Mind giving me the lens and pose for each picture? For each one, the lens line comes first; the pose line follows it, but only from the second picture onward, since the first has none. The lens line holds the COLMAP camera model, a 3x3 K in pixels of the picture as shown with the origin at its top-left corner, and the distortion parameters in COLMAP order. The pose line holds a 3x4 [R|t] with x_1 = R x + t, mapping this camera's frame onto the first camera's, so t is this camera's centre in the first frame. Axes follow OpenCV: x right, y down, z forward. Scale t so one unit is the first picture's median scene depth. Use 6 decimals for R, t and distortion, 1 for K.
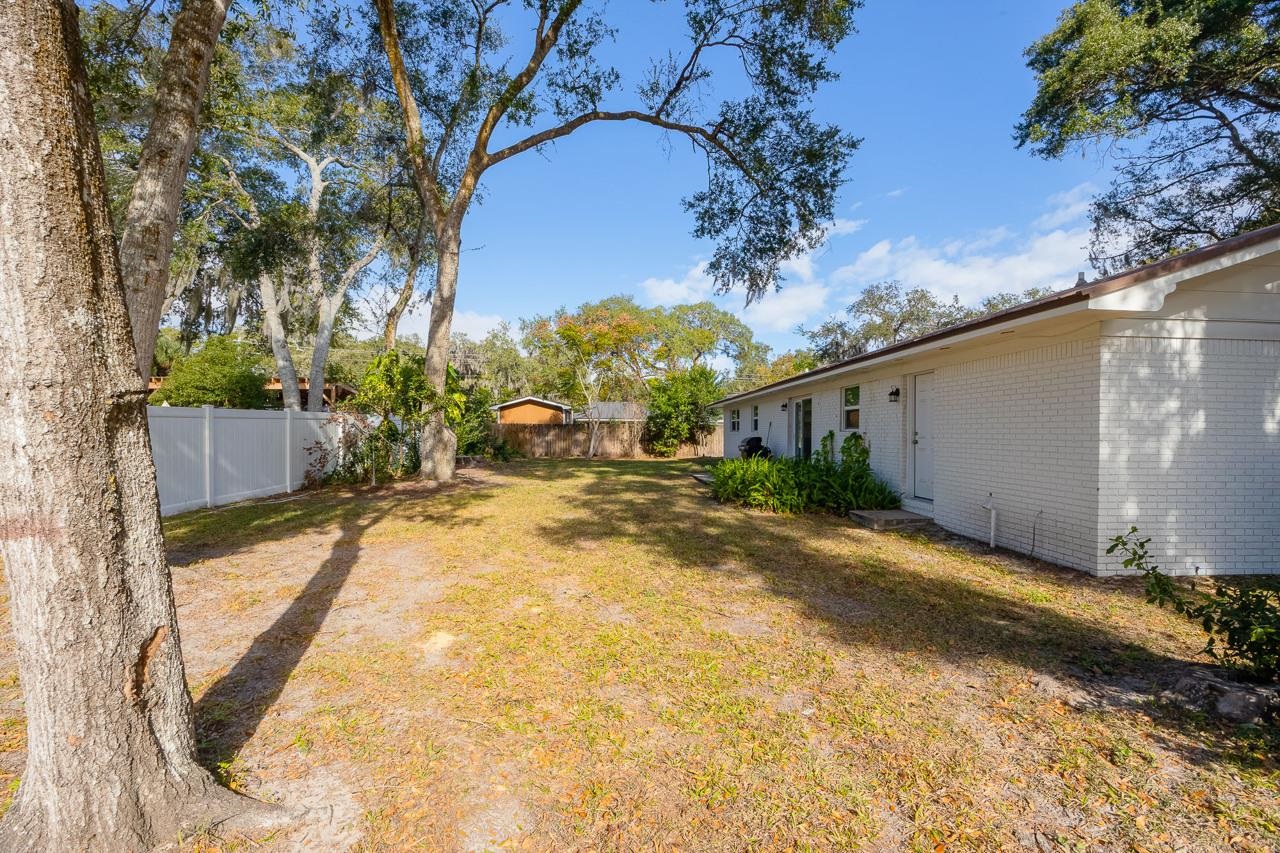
lens RADIAL K [[557.6, 0, 640.0], [0, 557.6, 426.5], [0, 0, 1]] dist [-0.016267, -0.000109]
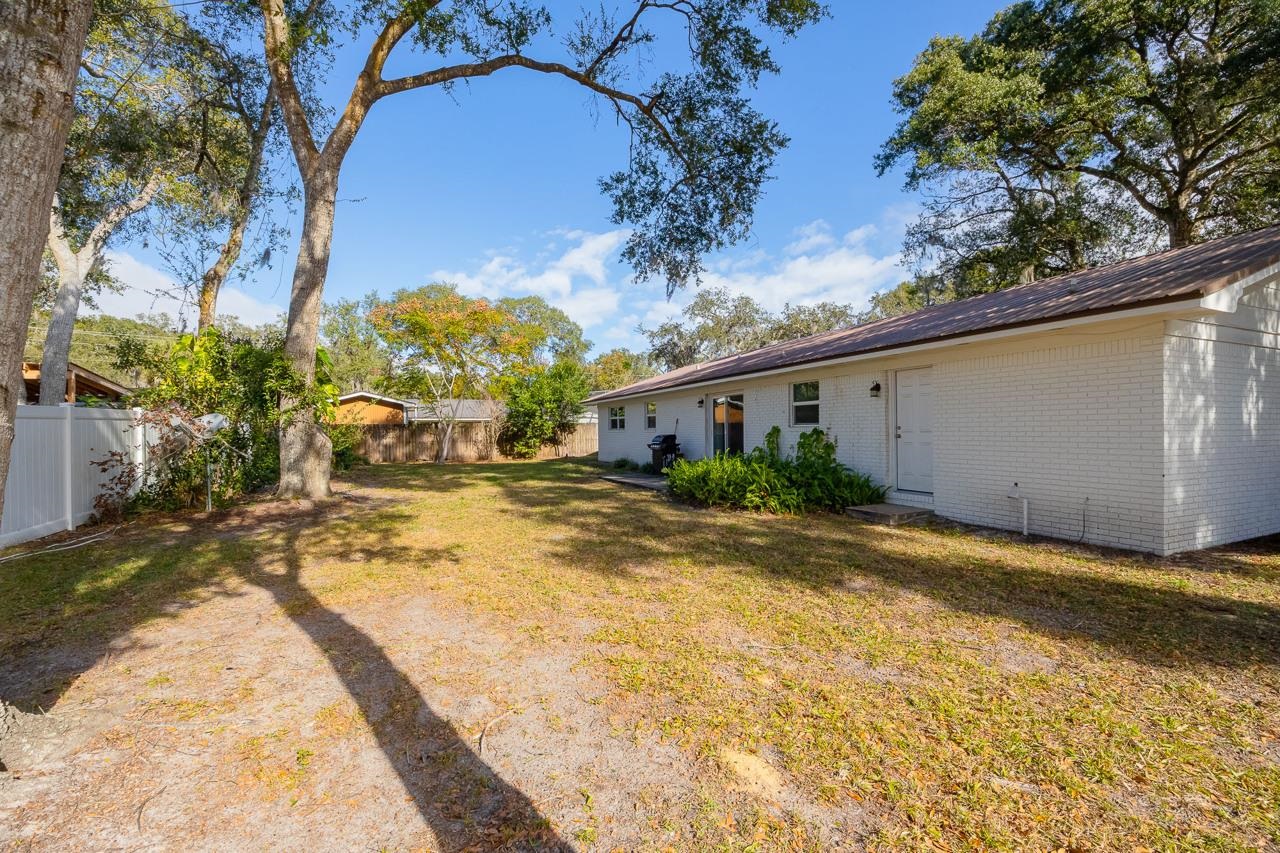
lens RADIAL K [[557.6, 0, 640.0], [0, 557.6, 426.5], [0, 0, 1]] dist [-0.016267, -0.000109]
pose [[0.938465, -0.012351, 0.345152, -0.200144], [0.011740, 0.999924, 0.003861, 0.000364], [-0.345174, 0.000429, 0.938539, 0.136699]]
